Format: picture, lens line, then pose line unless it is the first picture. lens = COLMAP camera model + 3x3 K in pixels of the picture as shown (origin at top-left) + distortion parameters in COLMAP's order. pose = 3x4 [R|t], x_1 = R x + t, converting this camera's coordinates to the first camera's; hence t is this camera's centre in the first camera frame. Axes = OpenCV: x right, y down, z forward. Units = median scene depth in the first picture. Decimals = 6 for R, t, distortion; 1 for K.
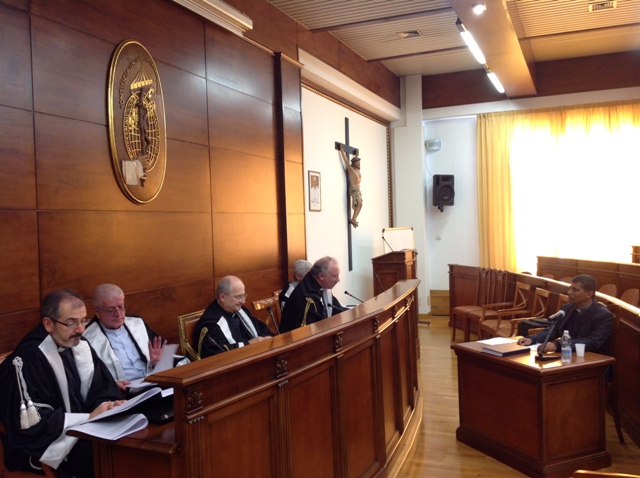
lens RADIAL K [[623.5, 0, 319.6], [0, 623.5, 229.2], [0, 0, 1]] dist [0.199034, -0.424305]
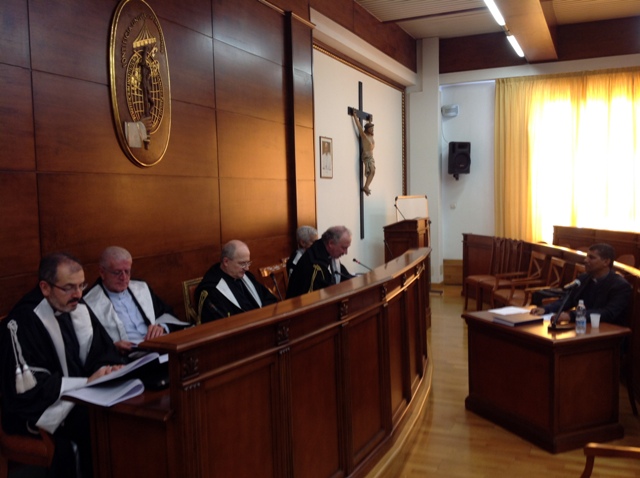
lens RADIAL K [[623.5, 0, 319.6], [0, 623.5, 229.2], [0, 0, 1]] dist [0.199034, -0.424305]
pose [[0.999676, 0.008376, -0.024033, 0.009997], [-0.007180, 0.998752, 0.049418, 0.004729], [0.024417, -0.049229, 0.998489, 0.022188]]
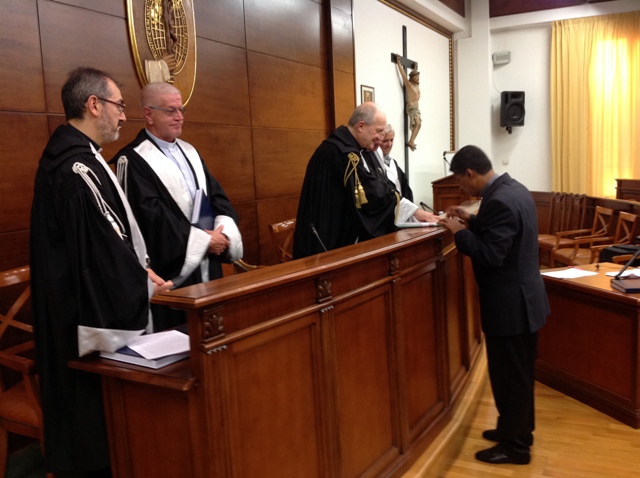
lens RADIAL K [[632.6, 0, 319.5], [0, 632.6, 220.2], [0, 0, 1]] dist [0.203710, -0.442429]
pose [[0.996080, -0.006533, -0.088220, 0.003540], [0.014181, 0.996164, 0.086349, 0.031086], [0.087318, -0.087261, 0.992351, 0.100236]]
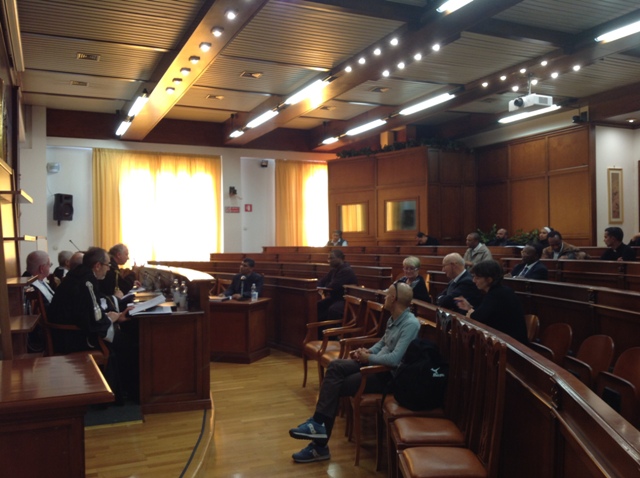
lens RADIAL K [[623.5, 0, 319.6], [0, 623.5, 229.2], [0, 0, 1]] dist [0.199034, -0.424305]
pose [[0.692272, 0.039575, 0.720551, -0.773813], [-0.006468, 0.998795, -0.048642, 0.080718], [-0.721608, 0.029013, 0.691694, -0.404691]]
